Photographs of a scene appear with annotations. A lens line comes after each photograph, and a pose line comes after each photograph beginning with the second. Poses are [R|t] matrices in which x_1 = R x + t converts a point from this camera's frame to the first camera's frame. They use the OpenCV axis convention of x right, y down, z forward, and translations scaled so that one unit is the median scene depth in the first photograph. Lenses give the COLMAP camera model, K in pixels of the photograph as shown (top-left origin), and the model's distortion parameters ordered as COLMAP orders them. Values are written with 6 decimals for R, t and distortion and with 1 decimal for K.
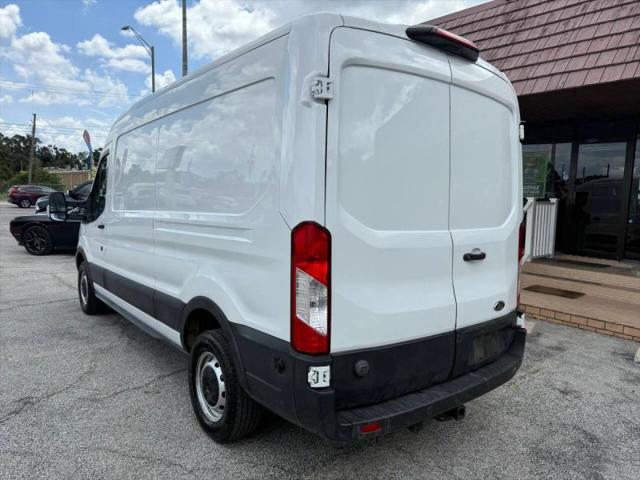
lens RADIAL K [[463.7, 0, 321.9], [0, 463.7, 242.4], [0, 0, 1]] dist [0.002483, -0.007212]
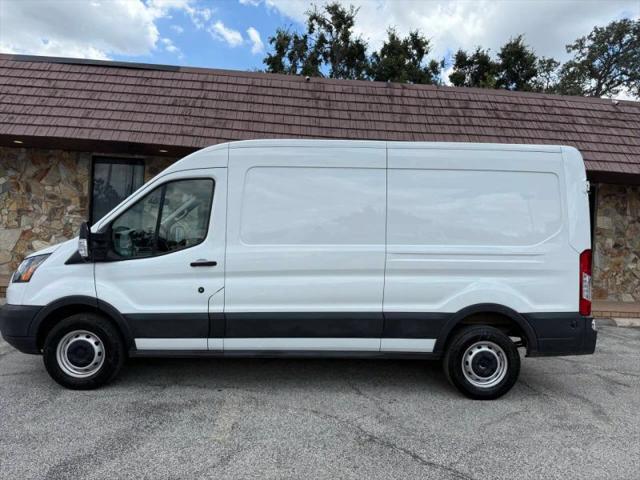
lens RADIAL K [[463.7, 0, 321.9], [0, 463.7, 242.4], [0, 0, 1]] dist [0.002483, -0.007212]
pose [[0.576358, -0.018518, 0.816987, -1.865716], [0.055252, 0.998339, -0.016350, -0.085067], [-0.815327, 0.054563, 0.576424, 0.600554]]
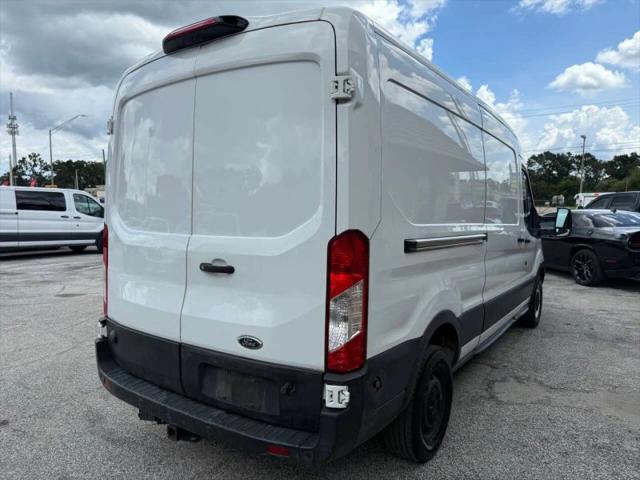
lens RADIAL K [[463.7, 0, 321.9], [0, 463.7, 242.4], [0, 0, 1]] dist [0.002483, -0.007212]
pose [[0.309014, 0.043359, -0.950069, 1.173027], [-0.082396, 0.996425, 0.018675, -0.047363], [0.947481, 0.072511, 0.311482, 0.913380]]
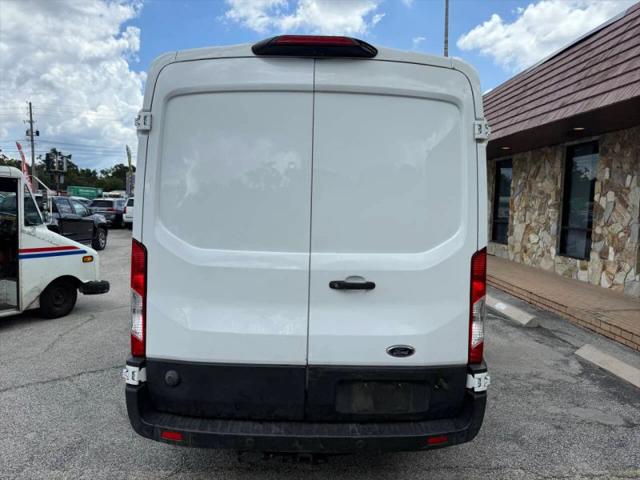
lens RADIAL K [[463.7, 0, 321.9], [0, 463.7, 242.4], [0, 0, 1]] dist [0.002483, -0.007212]
pose [[0.787951, 0.032962, -0.614856, 0.804009], [-0.057238, 0.998163, -0.019841, -0.028324], [0.613072, 0.050827, 0.788390, 0.289299]]
